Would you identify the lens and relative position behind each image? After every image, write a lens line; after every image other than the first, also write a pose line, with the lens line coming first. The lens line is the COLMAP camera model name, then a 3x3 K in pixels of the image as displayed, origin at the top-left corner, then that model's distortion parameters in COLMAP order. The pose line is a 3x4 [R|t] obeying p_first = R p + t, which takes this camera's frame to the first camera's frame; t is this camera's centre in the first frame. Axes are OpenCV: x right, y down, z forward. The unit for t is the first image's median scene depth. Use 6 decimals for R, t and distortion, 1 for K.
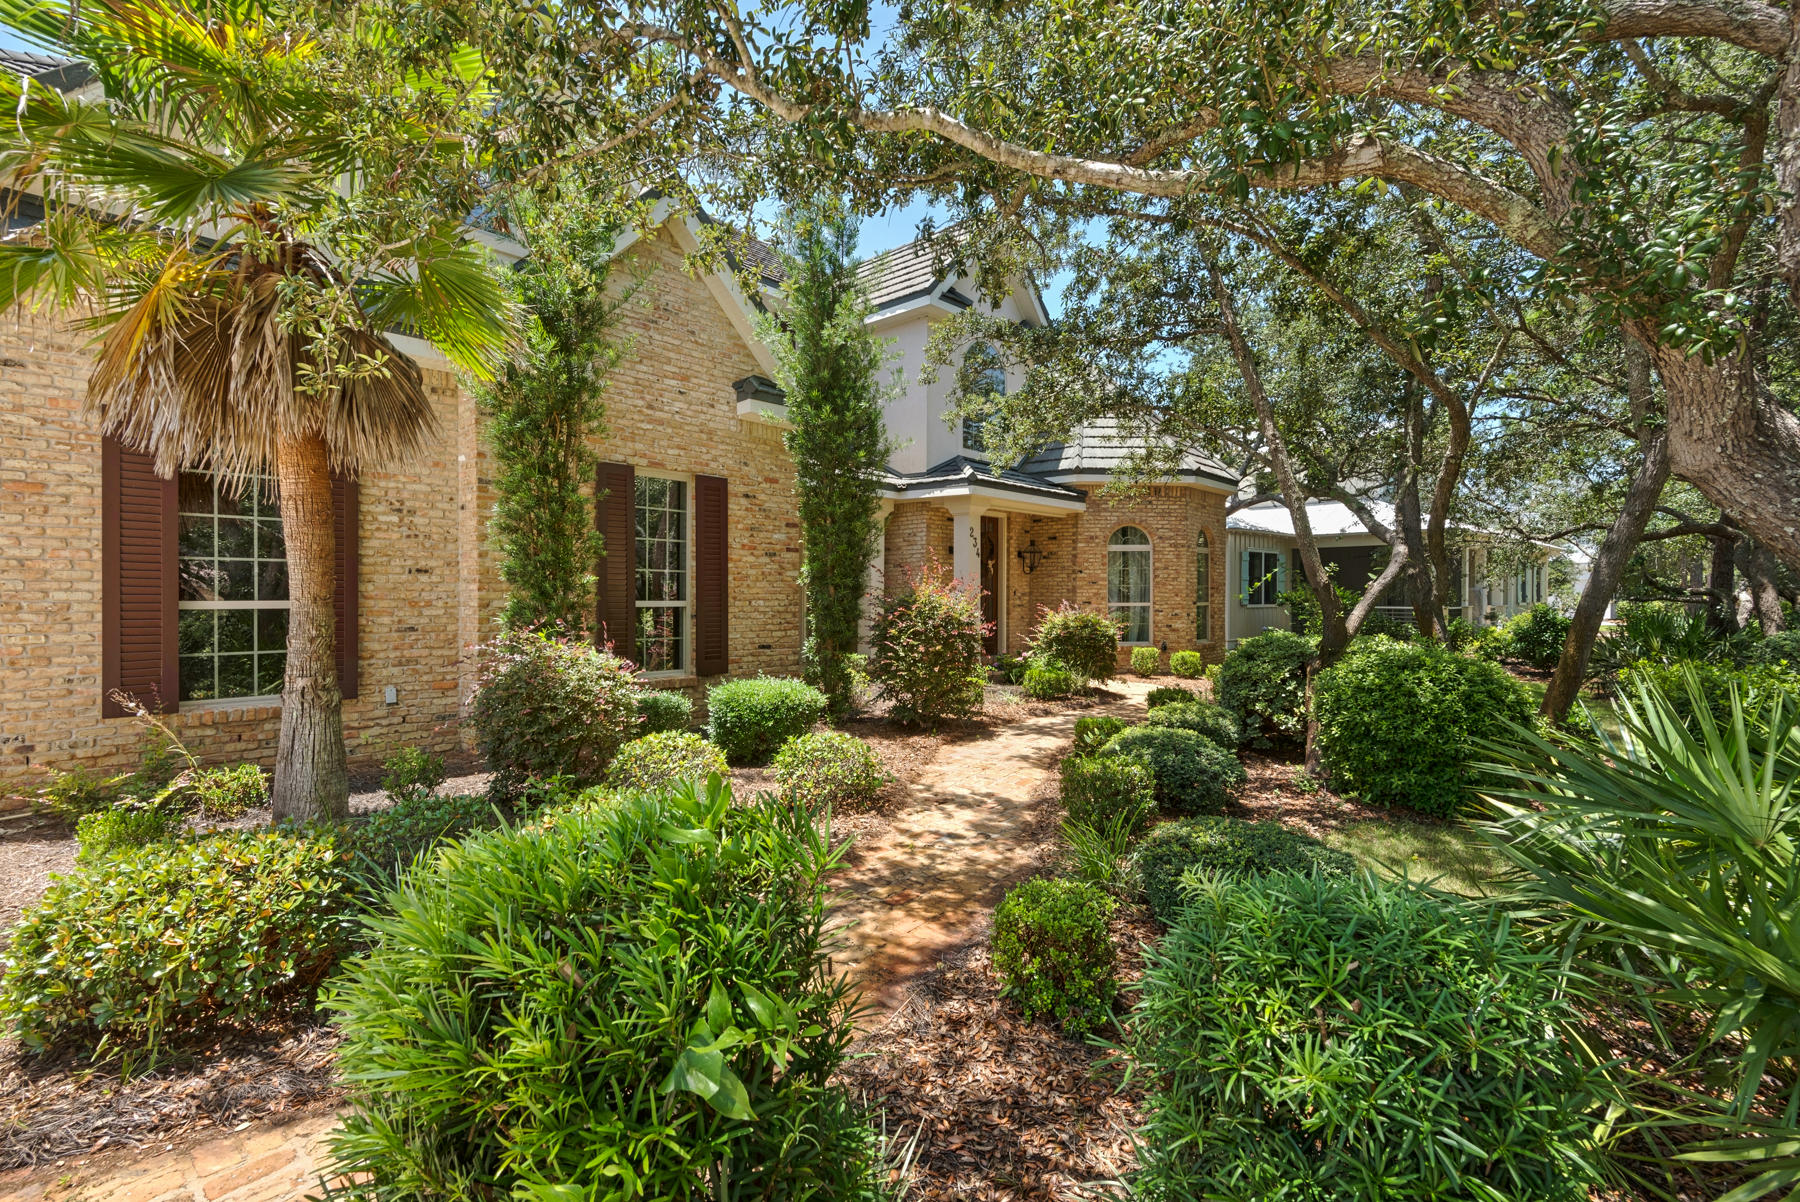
lens RADIAL K [[777.7, 0, 900.0], [0, 777.7, 601.0], [0, 0, 1]] dist [-0.000313, -0.000003]
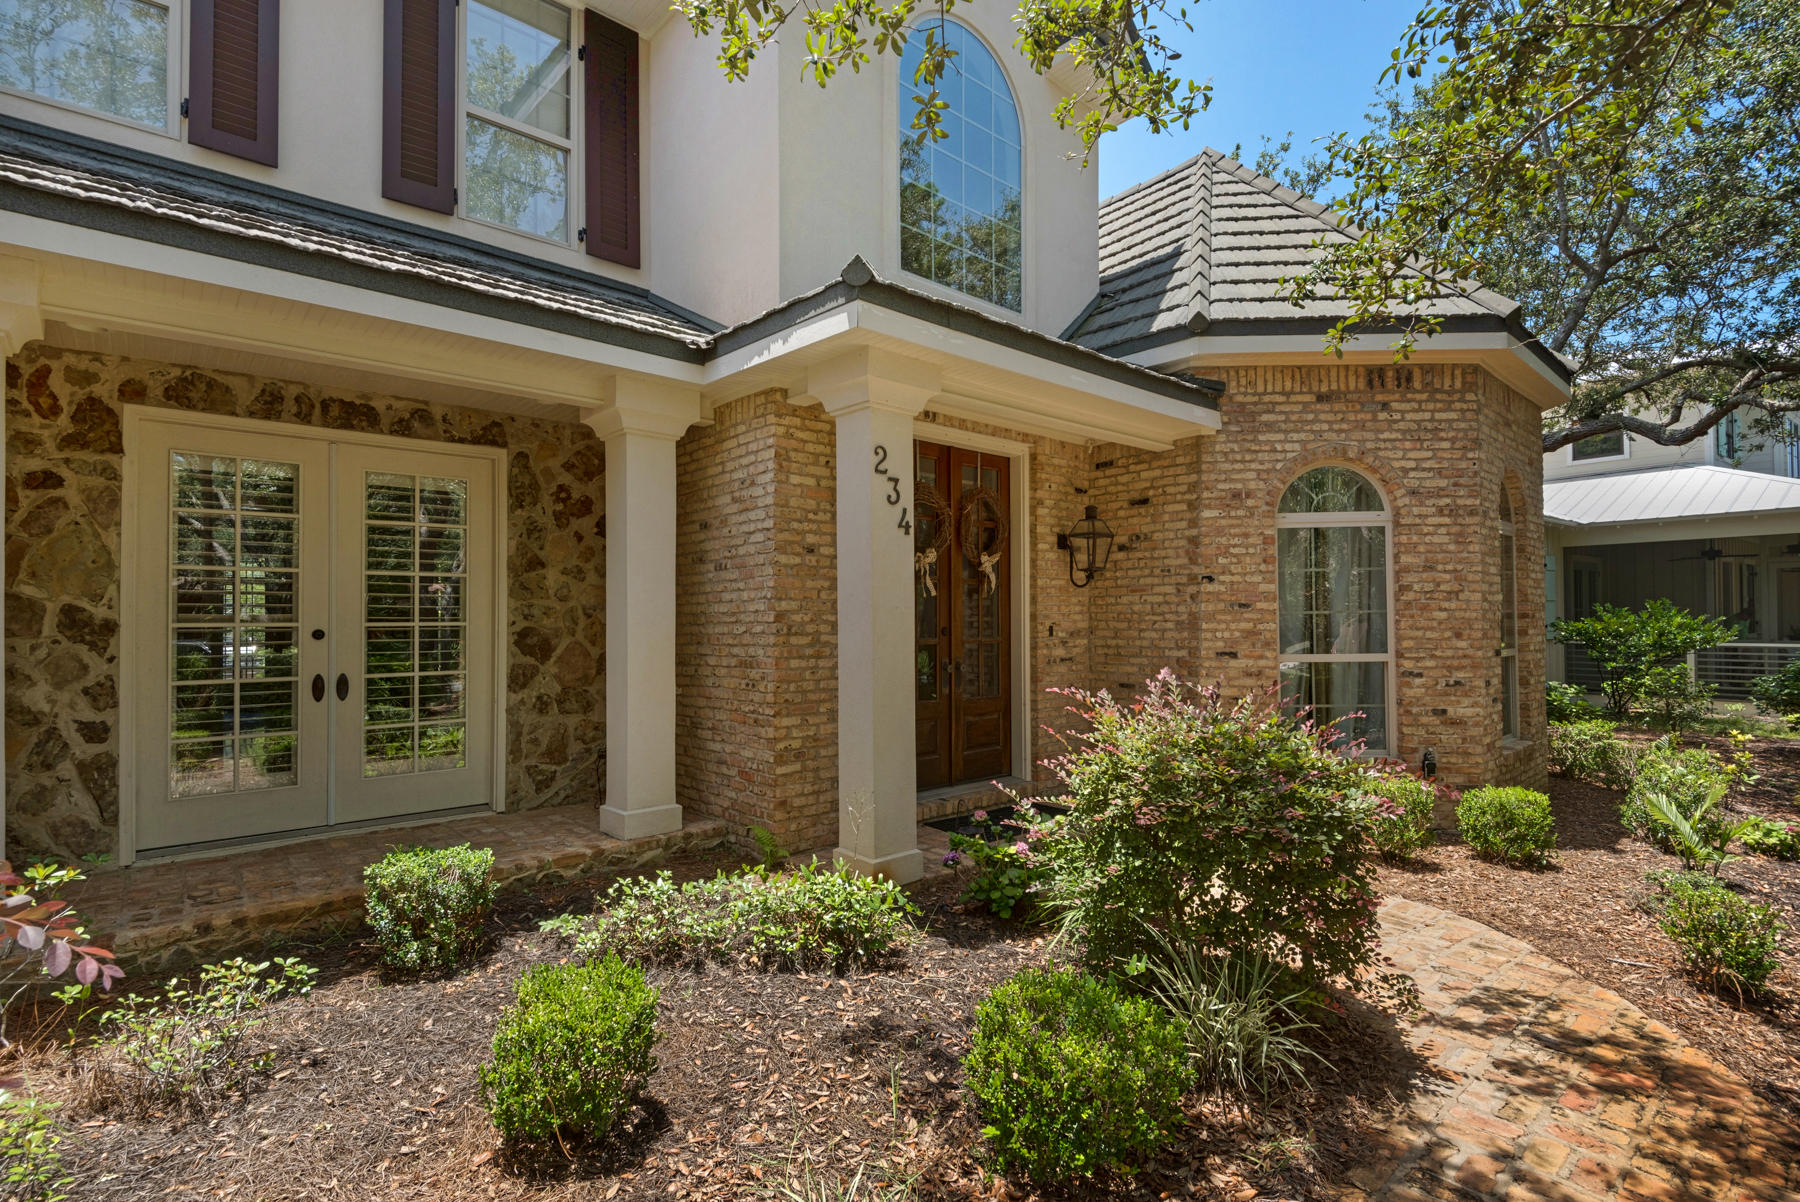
lens RADIAL K [[851.4, 0, 897.6], [0, 851.4, 620.1], [0, 0, 1]] dist [-0.003426, -0.000162]
pose [[0.993405, -0.007553, -0.114408, 0.119907], [0.006582, 0.999939, -0.008861, -0.013035], [0.114468, 0.008050, 0.993394, 0.535122]]
